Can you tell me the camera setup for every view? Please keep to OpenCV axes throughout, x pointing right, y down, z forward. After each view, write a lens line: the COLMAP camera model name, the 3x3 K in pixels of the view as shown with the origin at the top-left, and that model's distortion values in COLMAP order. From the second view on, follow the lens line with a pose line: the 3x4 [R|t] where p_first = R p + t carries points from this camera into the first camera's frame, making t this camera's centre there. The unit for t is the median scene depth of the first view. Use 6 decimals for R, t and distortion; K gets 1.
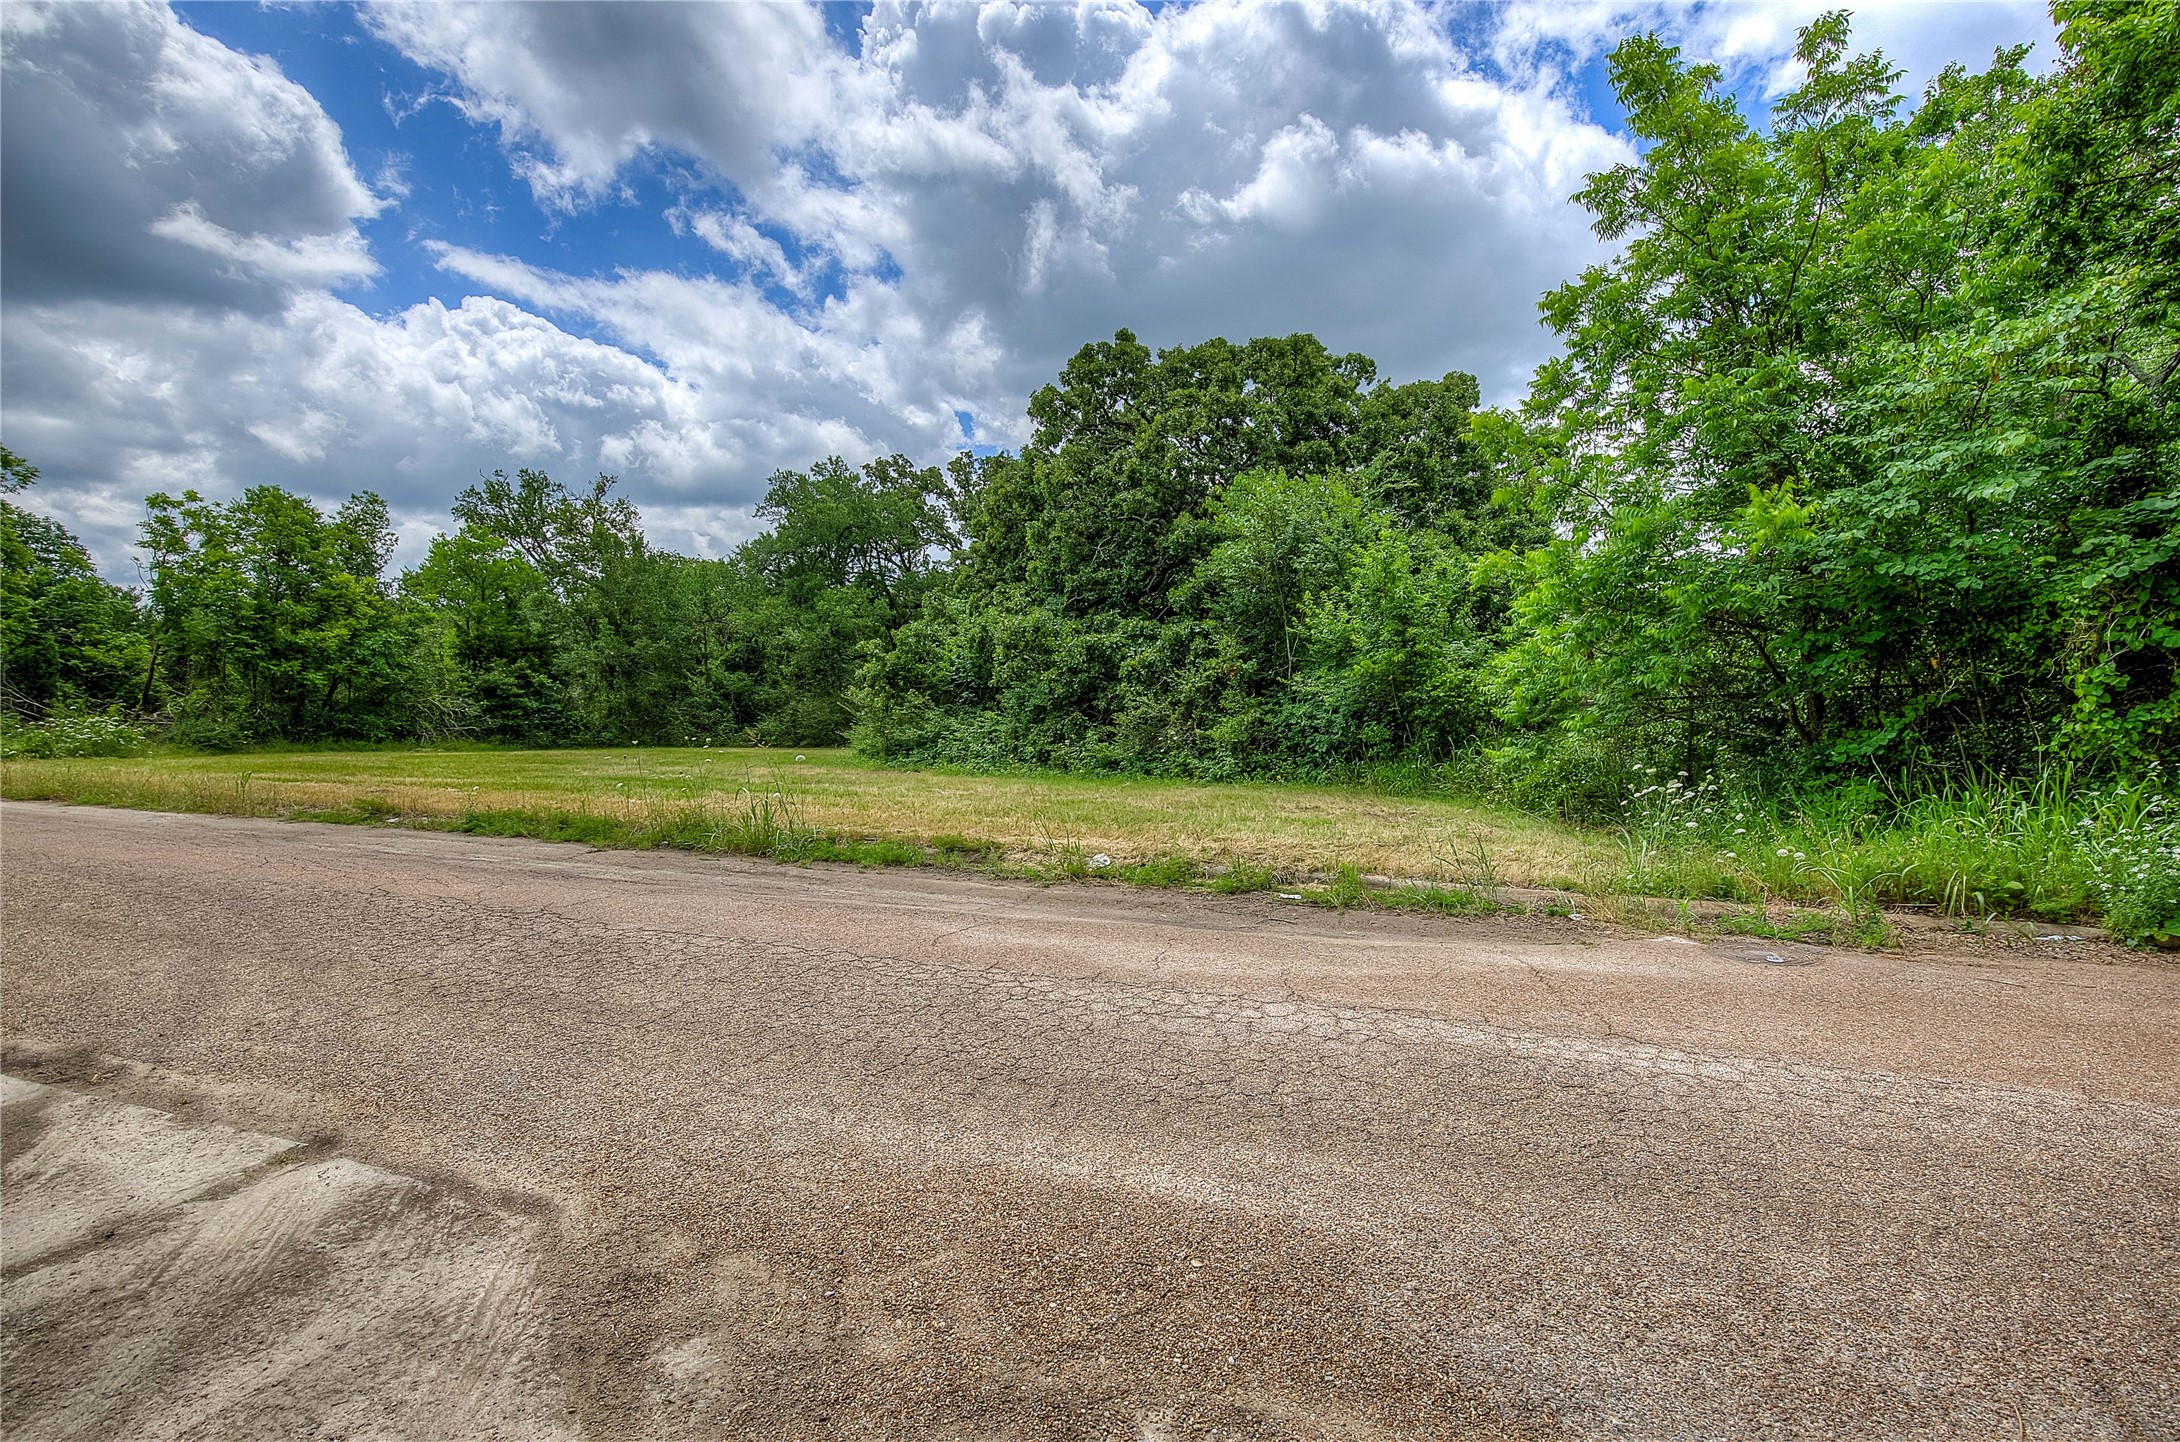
lens RADIAL K [[858.4, 0, 1090.0], [0, 858.4, 721.0], [0, 0, 1]] dist [-0.000163, 0.009441]
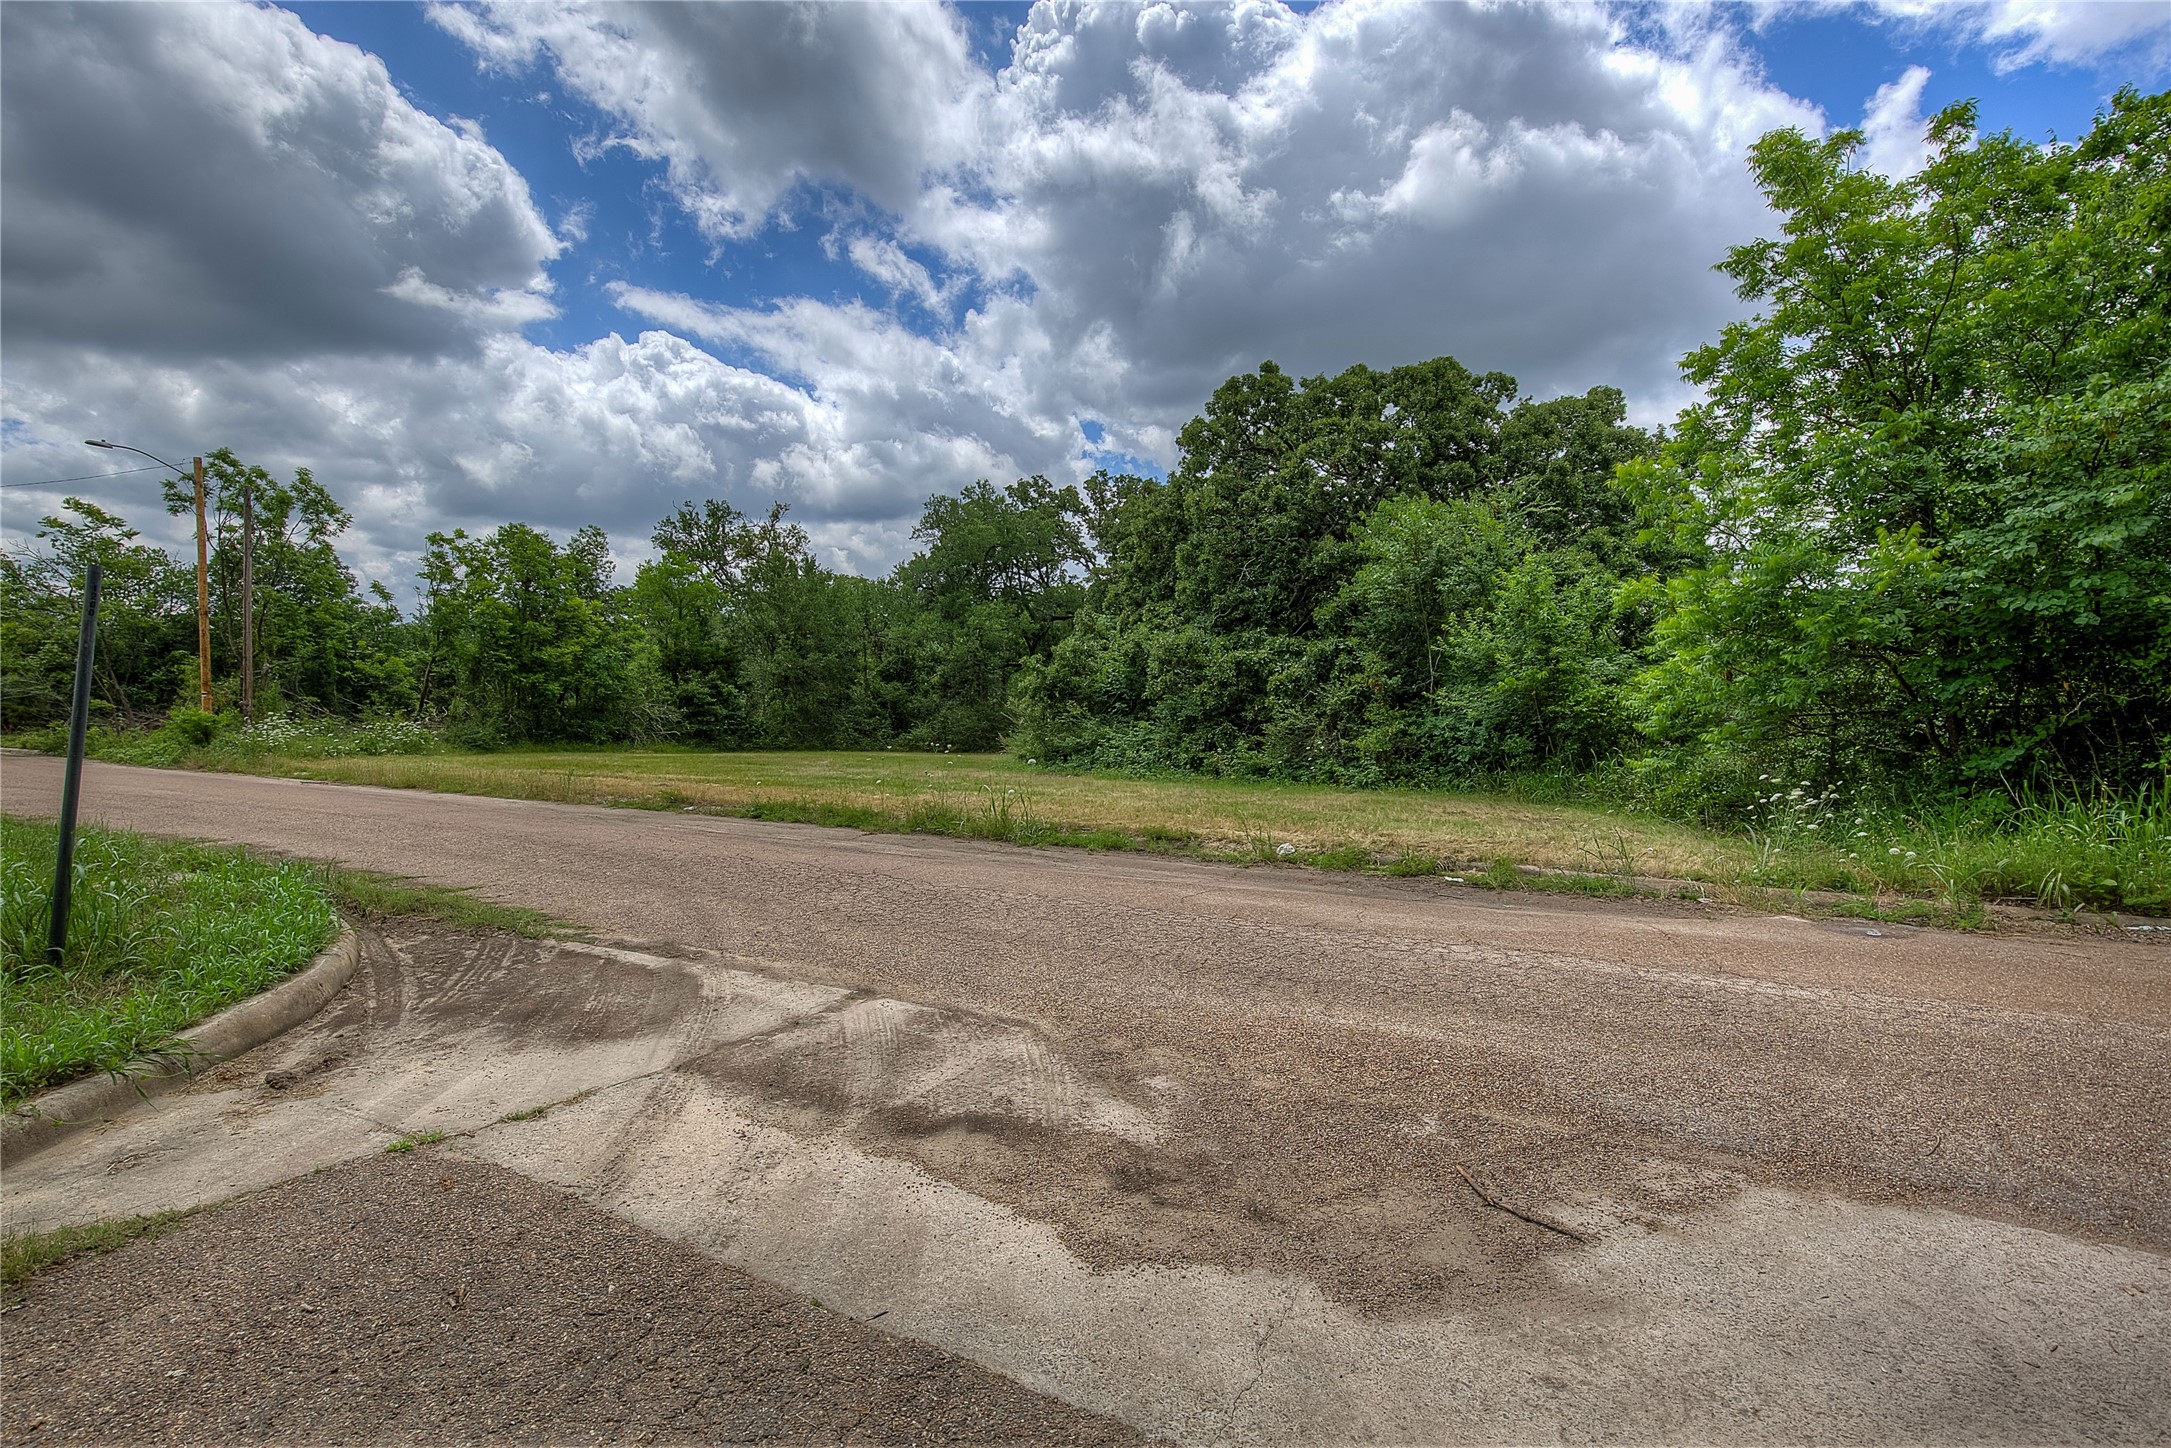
lens RADIAL K [[901.0, 0, 1085.5], [0, 901.0, 724.0], [0, 0, 1]] dist [0.012751, -0.000259]
pose [[0.993724, 0.006289, -0.111682, -0.062277], [-0.006646, 0.999974, -0.002820, -0.003970], [0.111661, 0.003544, 0.993740, -0.143573]]
